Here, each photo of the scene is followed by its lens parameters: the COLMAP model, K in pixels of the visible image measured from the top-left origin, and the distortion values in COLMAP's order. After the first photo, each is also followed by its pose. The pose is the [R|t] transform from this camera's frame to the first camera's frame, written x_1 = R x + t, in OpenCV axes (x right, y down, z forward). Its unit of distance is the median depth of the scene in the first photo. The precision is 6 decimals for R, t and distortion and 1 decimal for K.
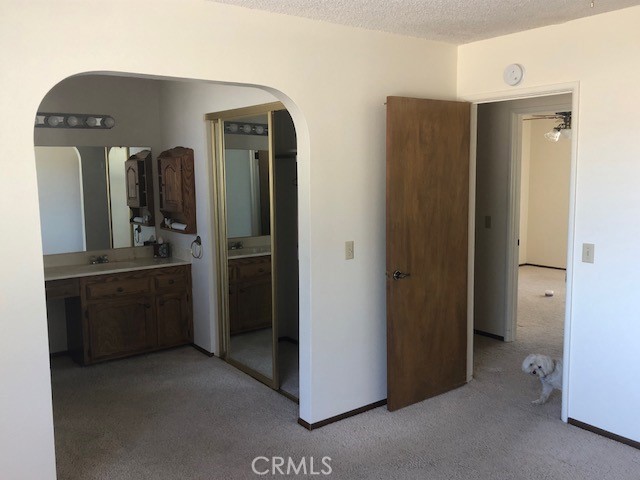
lens RADIAL K [[564.3, 0, 315.3], [0, 564.3, 241.6], [0, 0, 1]] dist [0.040123, -0.038589]
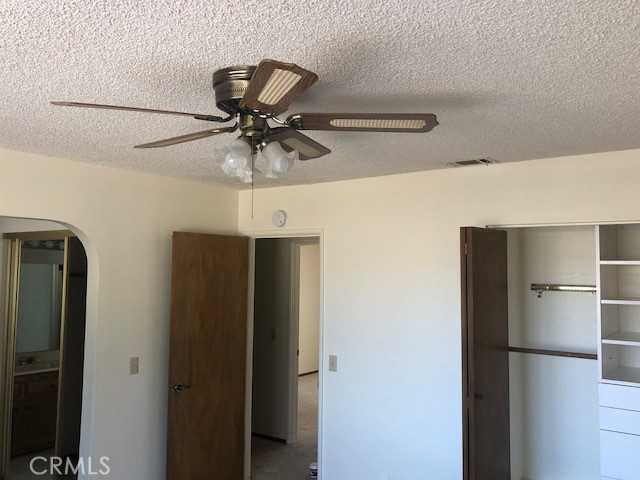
lens RADIAL K [[564.3, 0, 318.2], [0, 564.3, 239.0], [0, 0, 1]] dist [0.040123, -0.038589]
pose [[0.955248, 0.043535, 0.292584, 0.064088], [0.012089, 0.982538, -0.185667, -0.016074], [-0.295558, 0.180895, 0.938042, -0.177623]]
